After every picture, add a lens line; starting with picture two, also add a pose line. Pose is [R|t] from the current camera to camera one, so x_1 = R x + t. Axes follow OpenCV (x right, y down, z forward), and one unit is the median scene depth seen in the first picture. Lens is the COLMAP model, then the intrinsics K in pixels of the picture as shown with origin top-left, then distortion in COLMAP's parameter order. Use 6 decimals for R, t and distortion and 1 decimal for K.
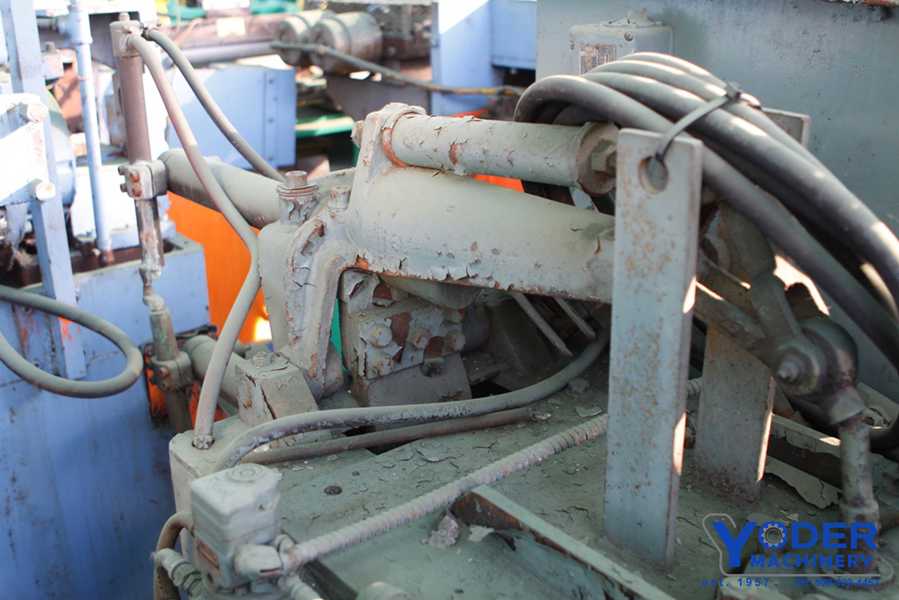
lens RADIAL K [[1005.5, 0, 449.5], [0, 1005.5, 300.0], [0, 0, 1]] dist [-0.097864, 0.030458]
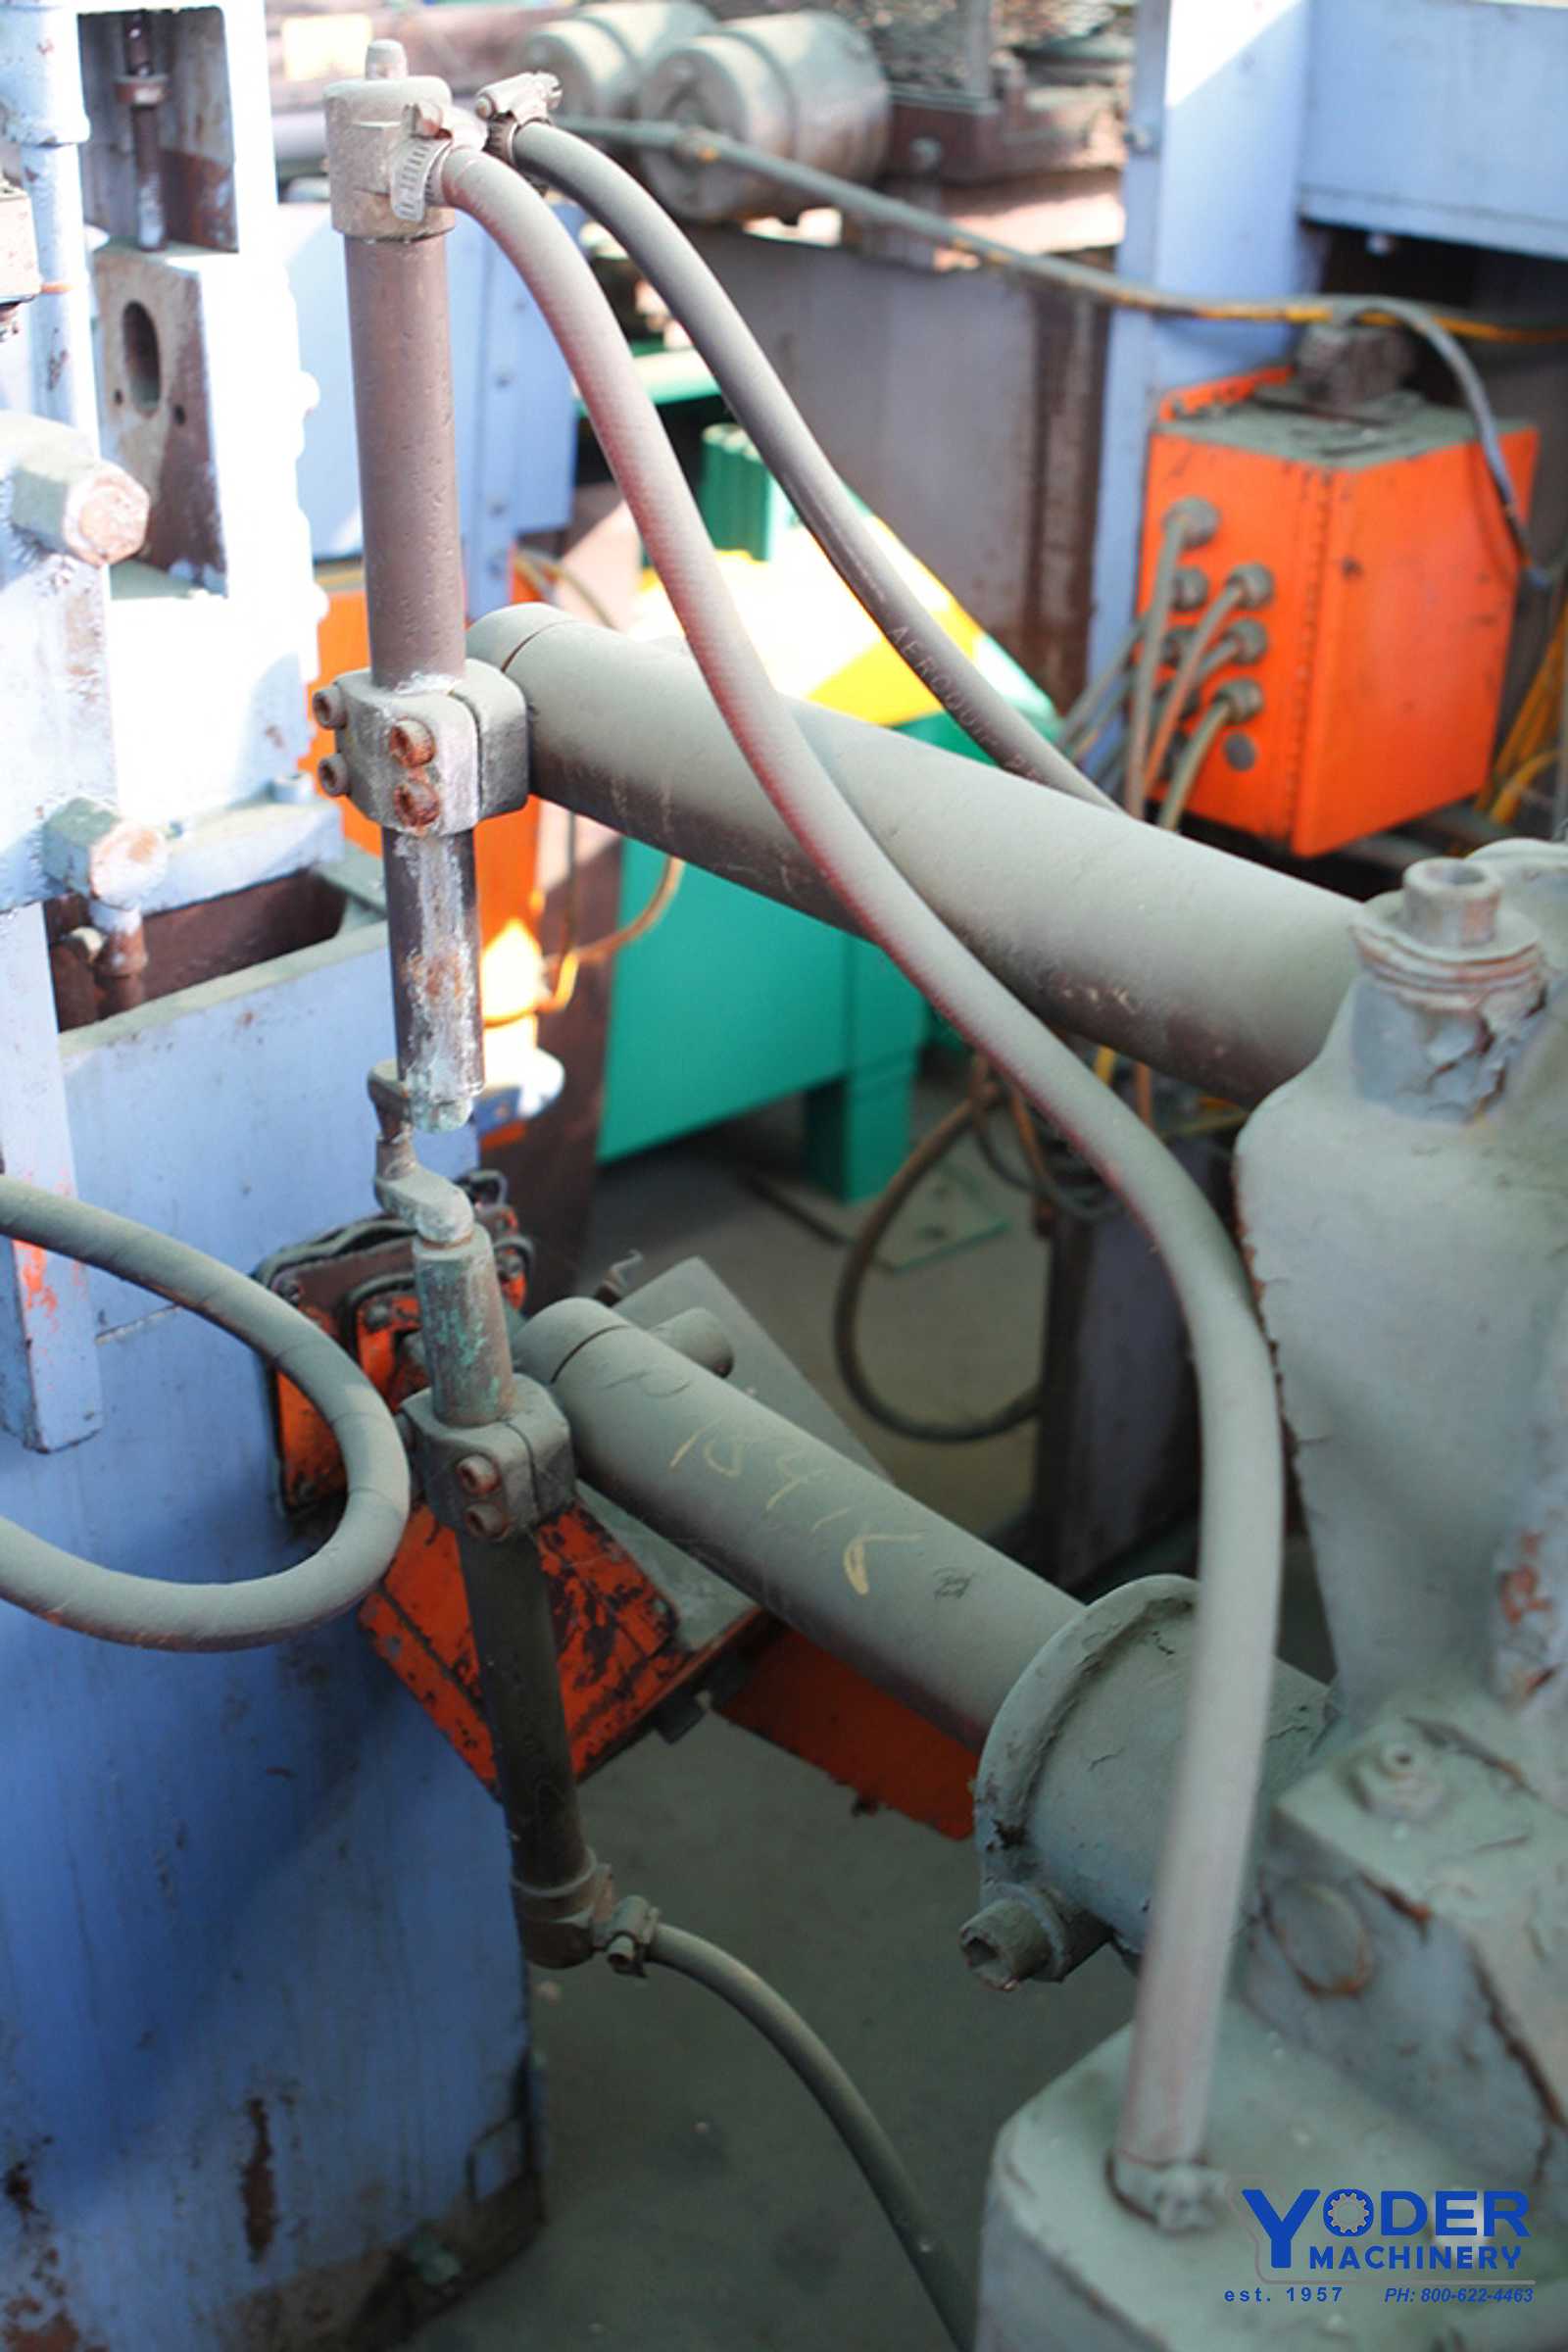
lens RADIAL K [[2630.7, 0, 784.0], [0, 2630.7, 1176.0], [0, 0, 1]] dist [-0.097864, 0.030458]
pose [[0.997869, -0.003319, 0.065162, -0.355173], [-0.006718, 0.988171, 0.153212, -0.157069], [-0.064900, -0.153323, 0.986043, 0.465429]]
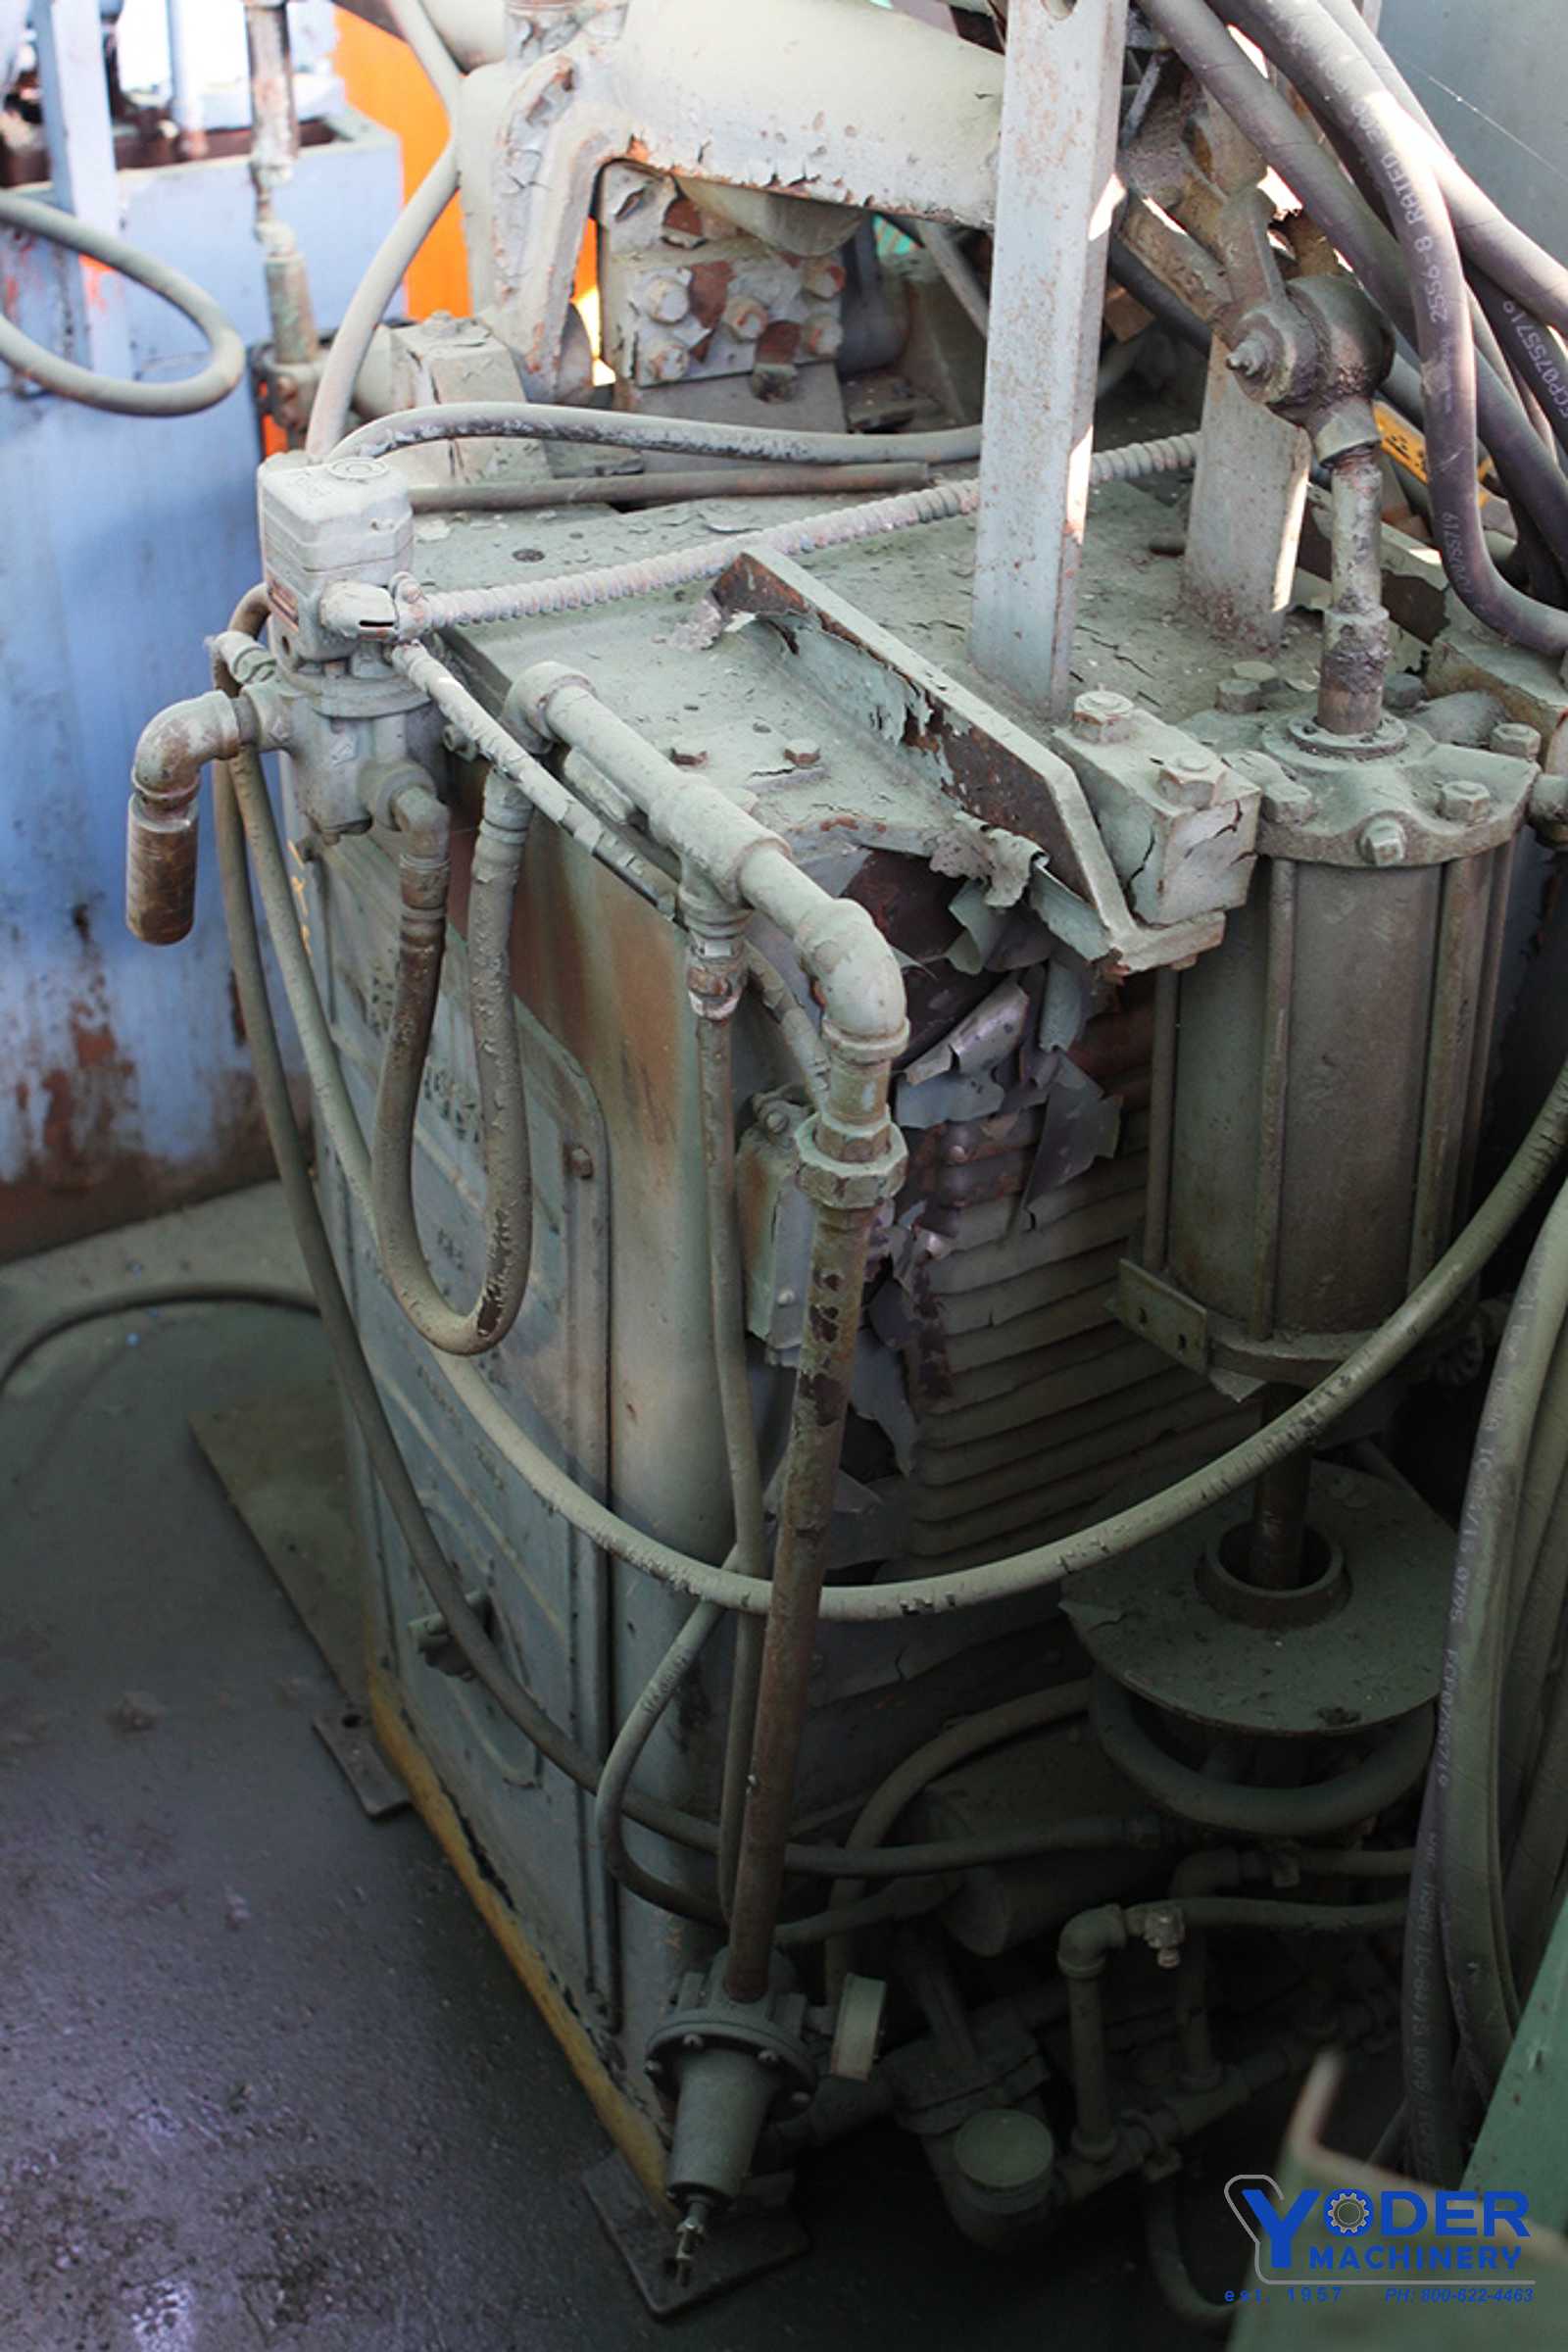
lens RADIAL K [[2603.3, 0, 824.2], [0, 2603.3, 1107.8], [0, 0, 1]] dist [-0.075248, 0.018186]
pose [[0.988287, 0.125849, -0.086317, 0.179738], [-0.099489, 0.960228, 0.260892, 0.079273], [0.115717, -0.249249, 0.961501, -0.382832]]
